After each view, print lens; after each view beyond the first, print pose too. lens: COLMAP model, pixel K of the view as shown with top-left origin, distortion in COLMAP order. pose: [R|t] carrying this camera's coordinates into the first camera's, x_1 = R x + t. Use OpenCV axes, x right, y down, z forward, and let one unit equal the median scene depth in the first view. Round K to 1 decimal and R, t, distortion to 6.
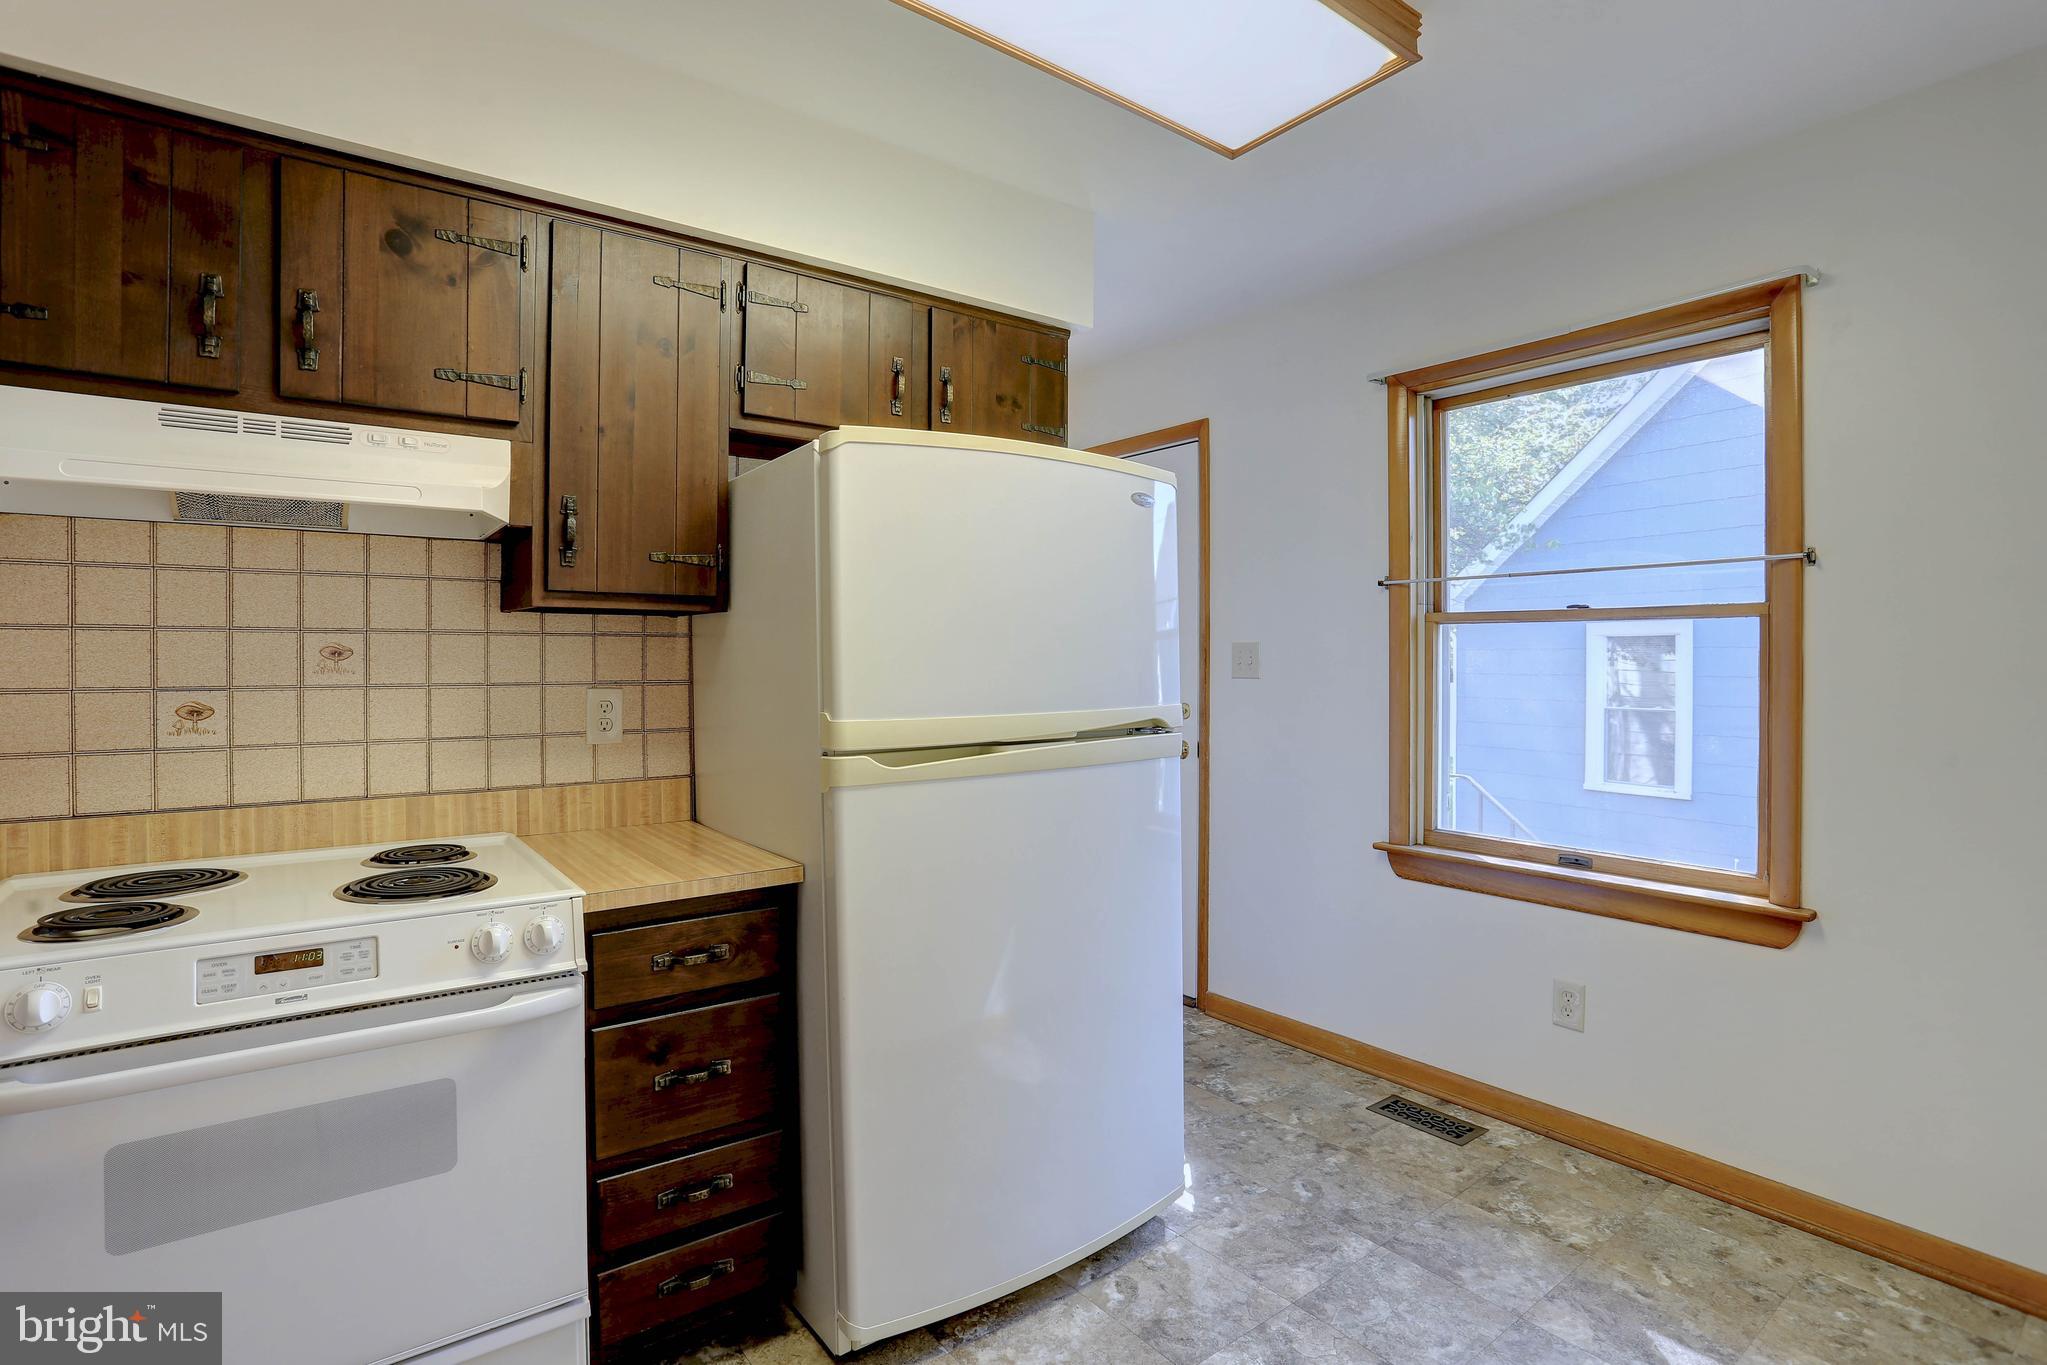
lens RADIAL K [[1004.8, 0, 1025.9], [0, 1004.8, 667.5], [0, 0, 1]] dist [-0.037216, 0.008587]
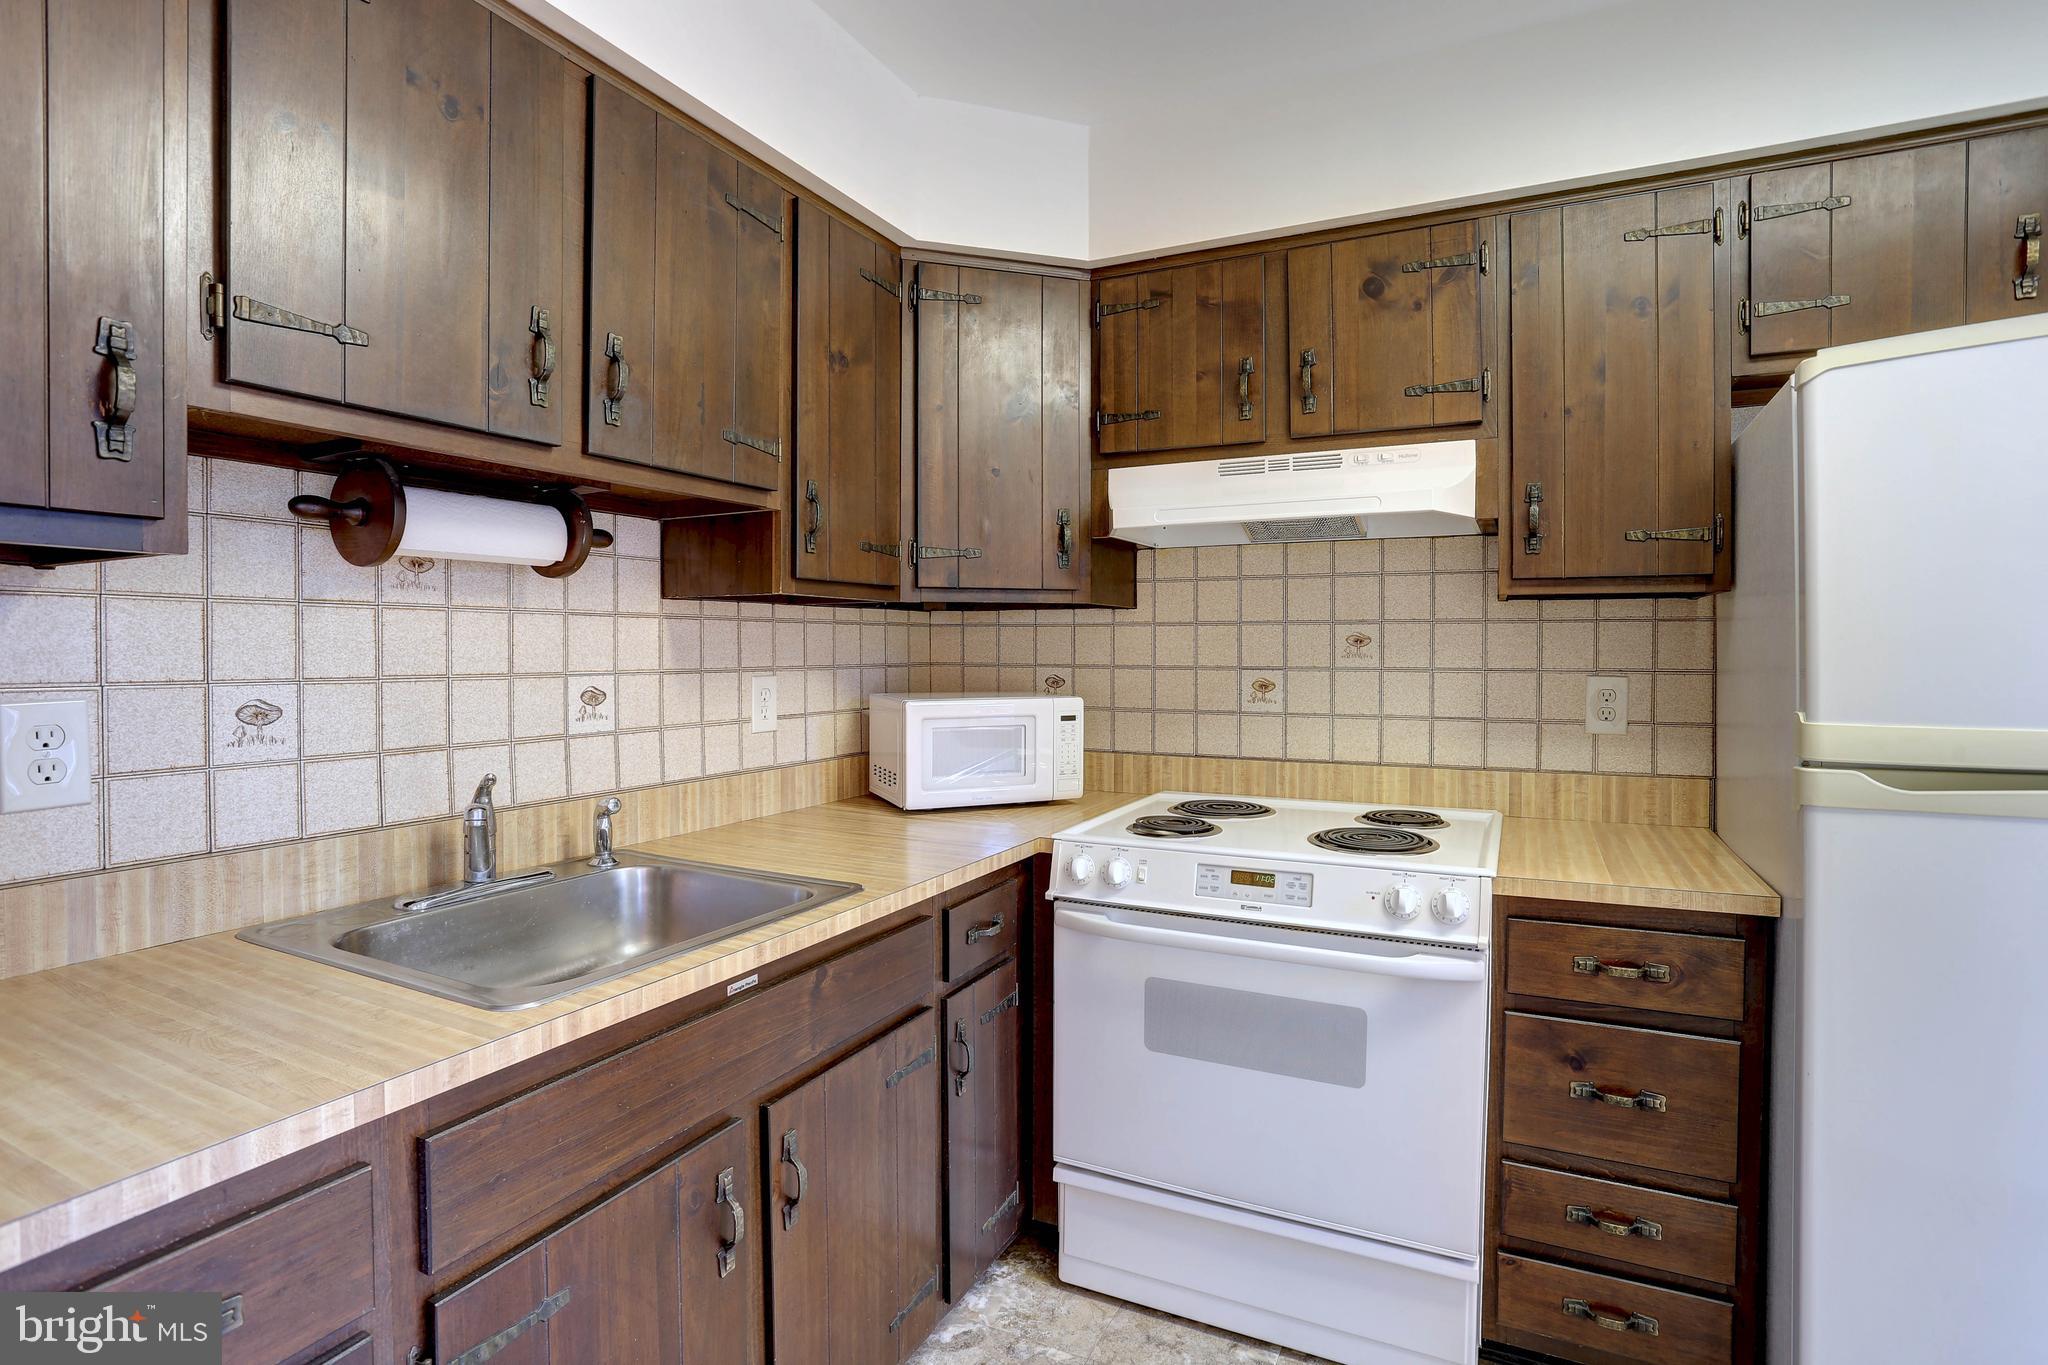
lens RADIAL K [[999.8, 0, 1020.4], [0, 999.8, 656.5], [0, 0, 1]] dist [-0.037109, 0.008312]
pose [[0.471934, 0.008174, -0.881596, 0.193099], [-0.005248, 0.999965, 0.006462, -0.001395], [0.881618, 0.001577, 0.471960, 0.078989]]
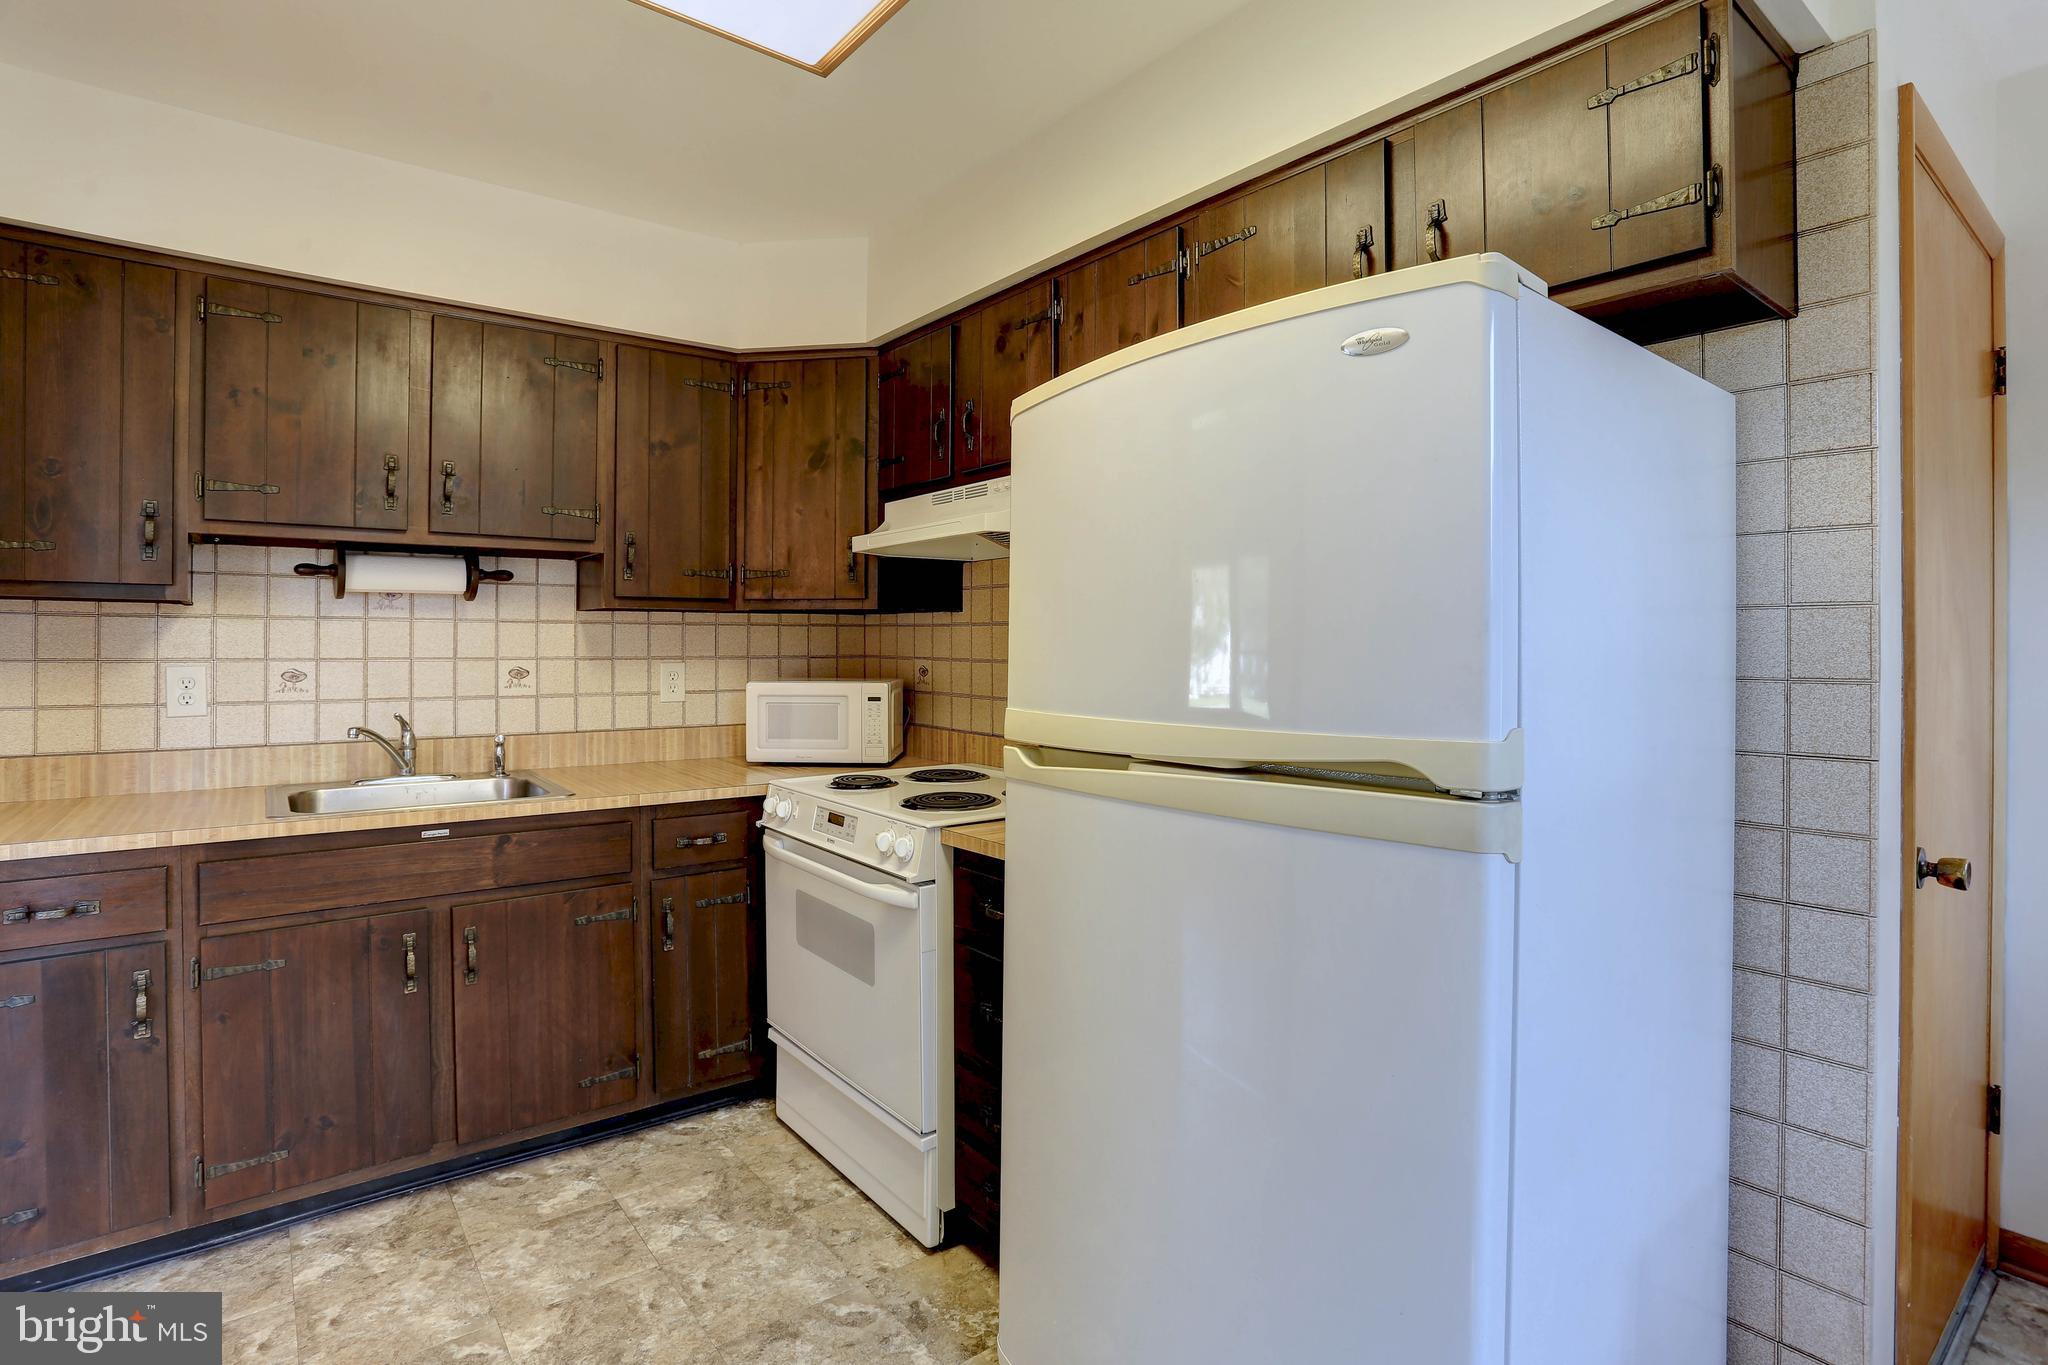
lens RADIAL K [[1005.3, 0, 991.7], [0, 1005.3, 637.9], [0, 0, 1]] dist [-0.037216, 0.008587]
pose [[0.024172, -0.003090, -0.999703, 0.752342], [-0.008693, 0.999957, -0.003301, -0.010574], [0.999670, 0.008770, 0.024144, 0.922934]]
